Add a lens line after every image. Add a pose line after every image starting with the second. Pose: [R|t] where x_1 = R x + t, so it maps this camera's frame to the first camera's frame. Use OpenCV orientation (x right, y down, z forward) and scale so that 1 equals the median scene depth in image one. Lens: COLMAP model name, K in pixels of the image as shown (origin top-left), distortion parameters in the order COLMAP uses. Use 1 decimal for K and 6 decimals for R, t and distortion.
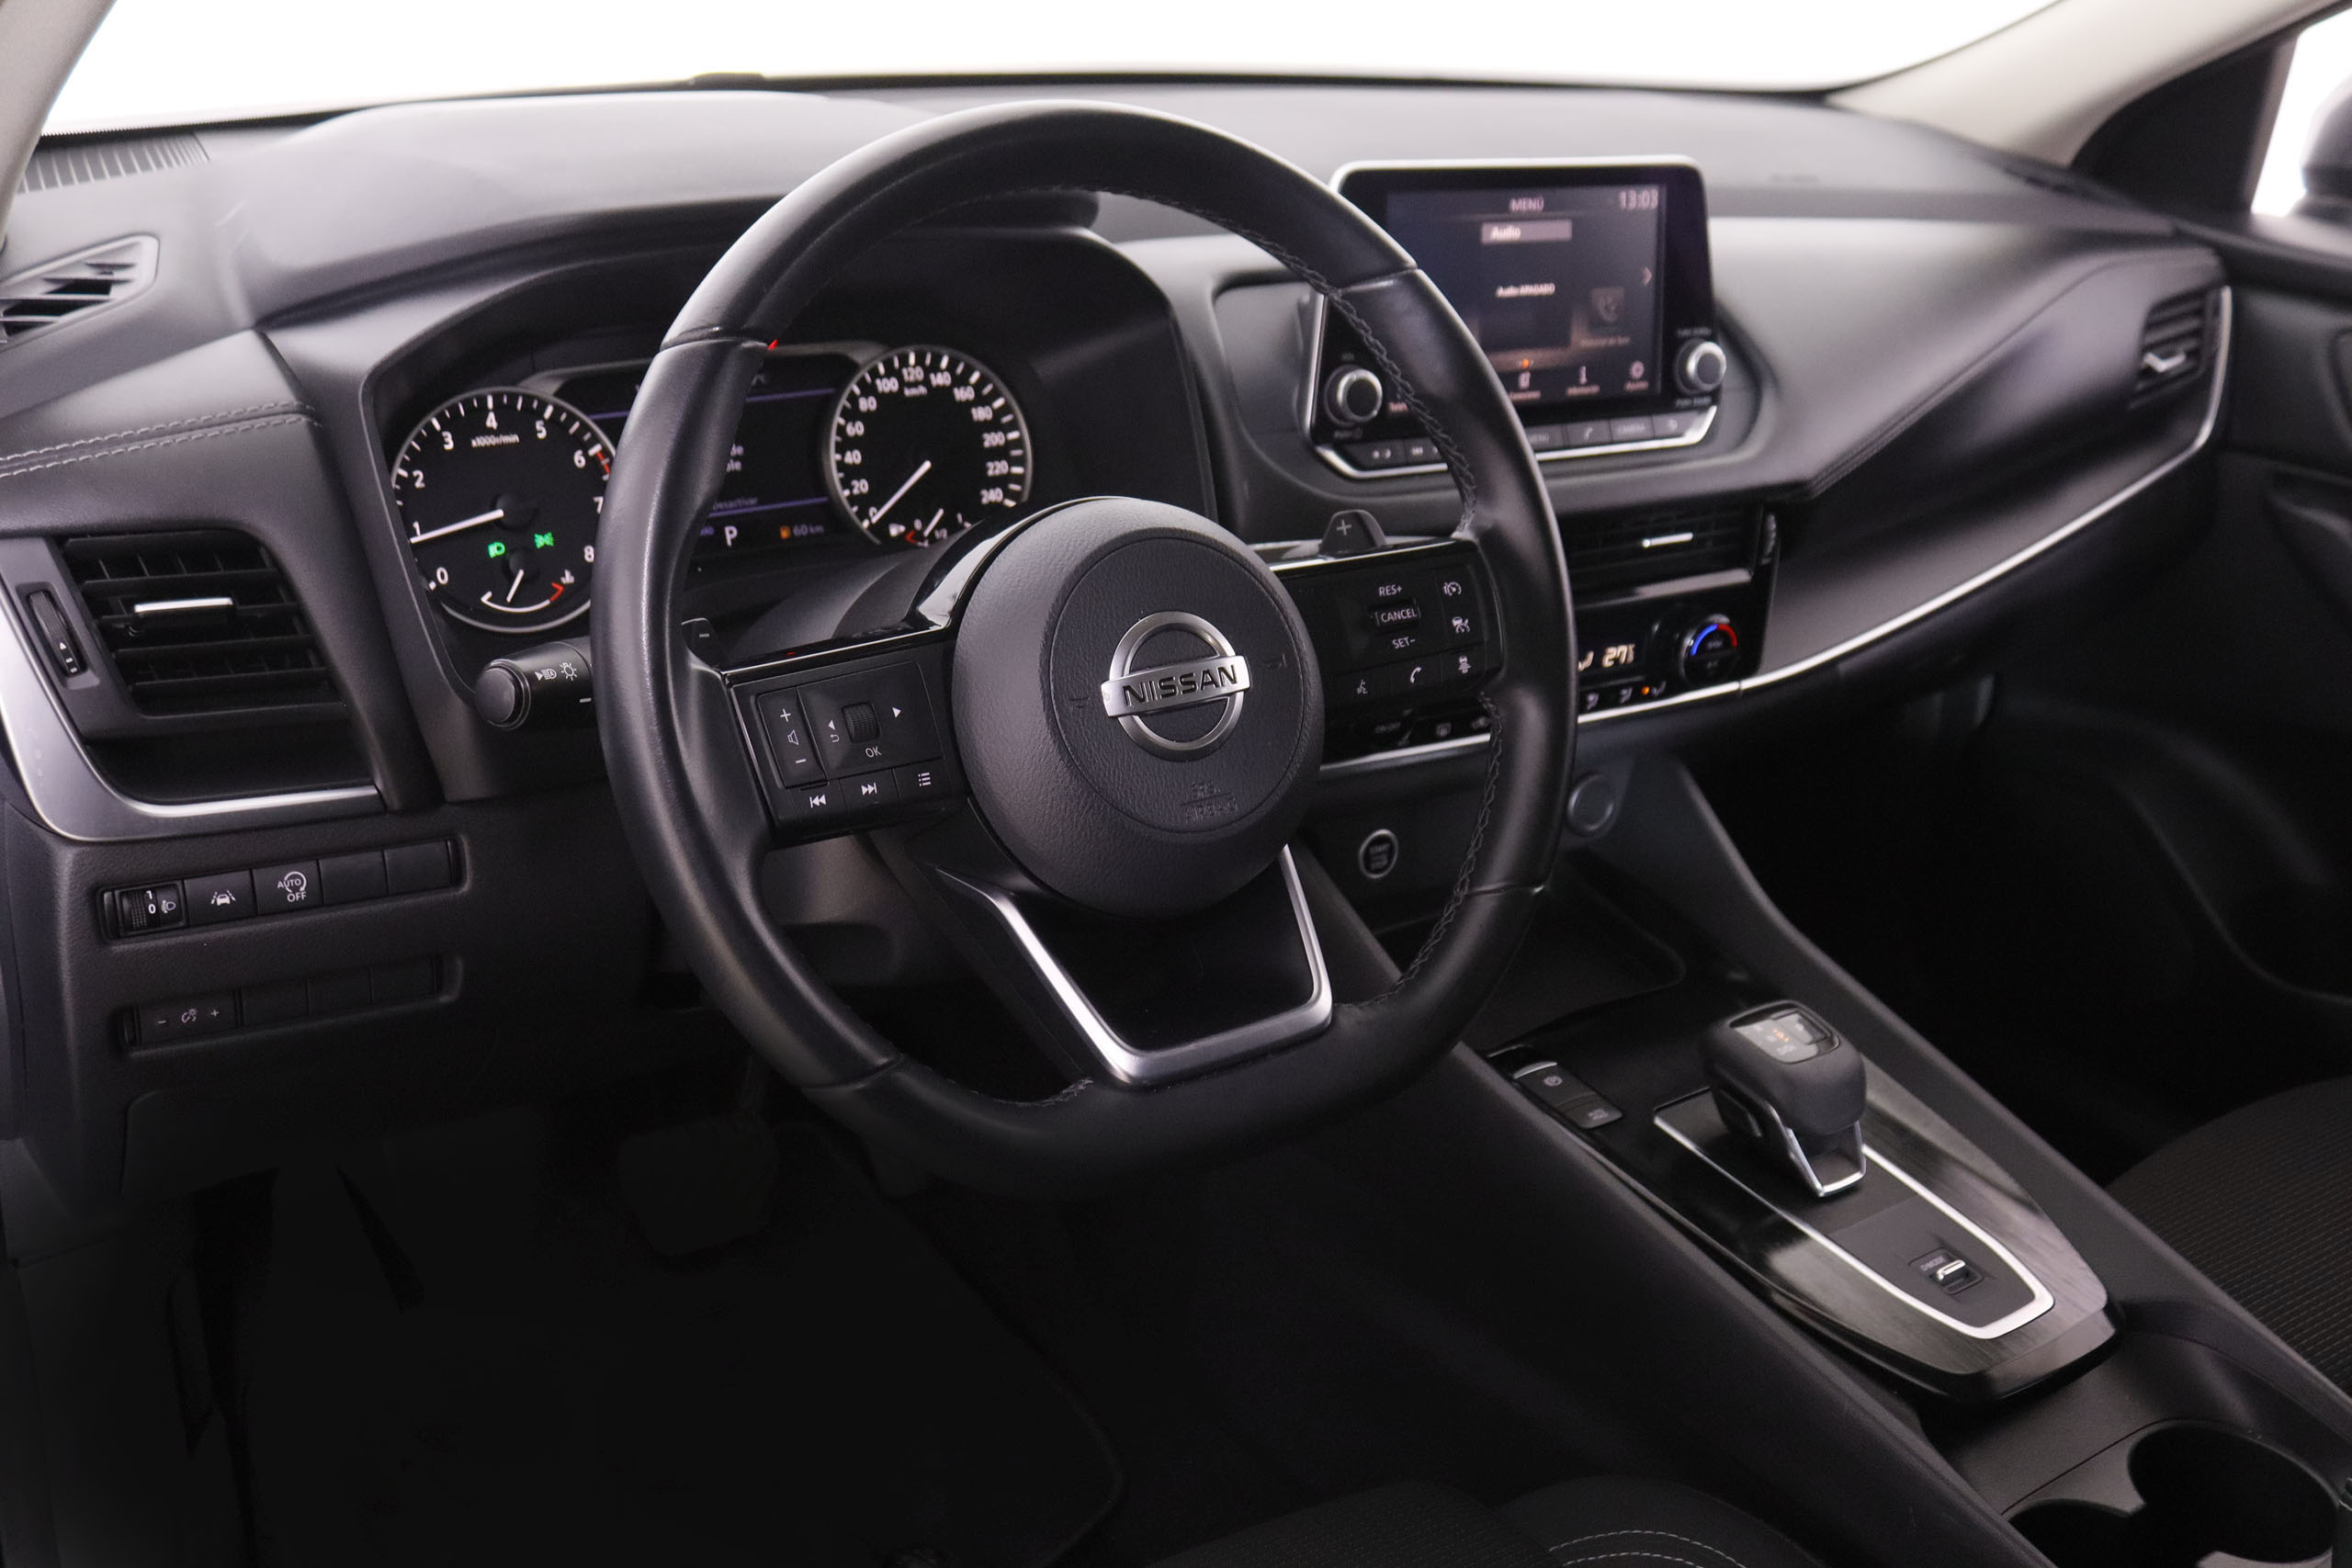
lens RADIAL K [[2302.6, 0, 1176.0], [0, 2302.6, 784.0], [0, 0, 1]] dist [-0.145498, 0.120272]
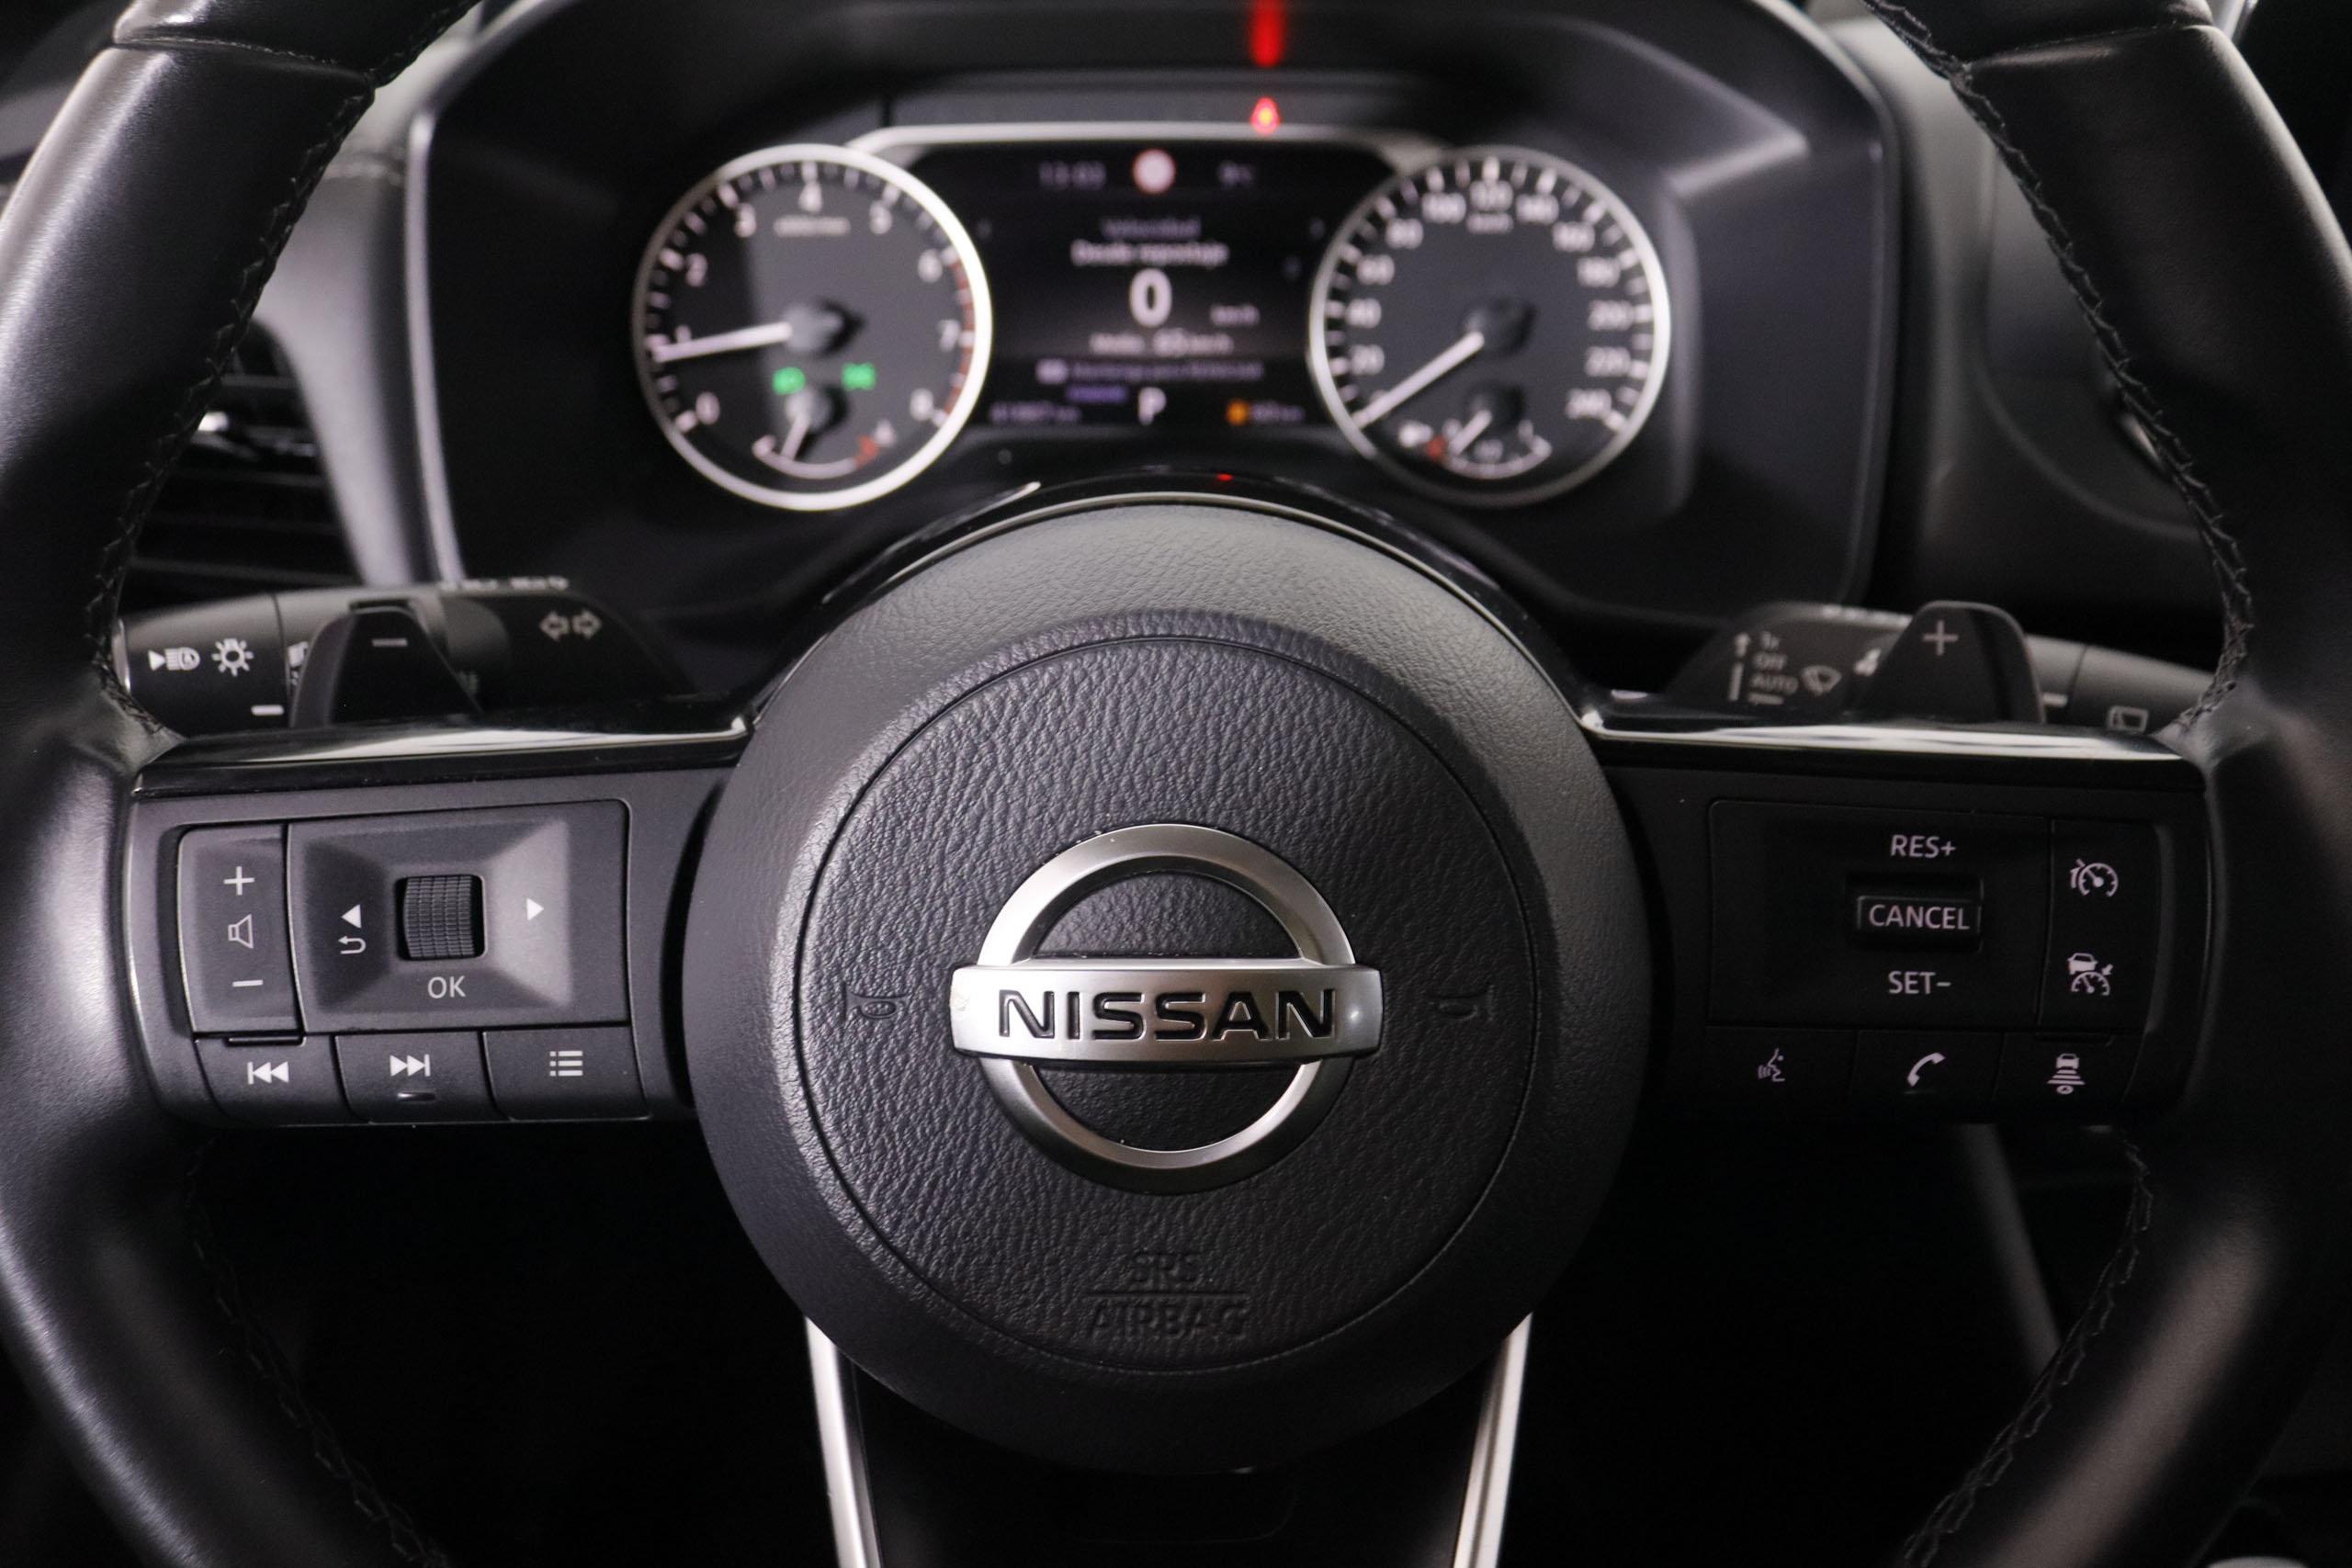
lens RADIAL K [[1834.9, 0, 1176.8], [0, 1834.9, 820.4], [0, 0, 1]] dist [-0.149035, 0.004095]
pose [[0.825480, 0.263441, -0.499181, 0.108875], [-0.183127, 0.961557, 0.204626, -0.099606], [0.533898, -0.077501, 0.841990, 0.528813]]
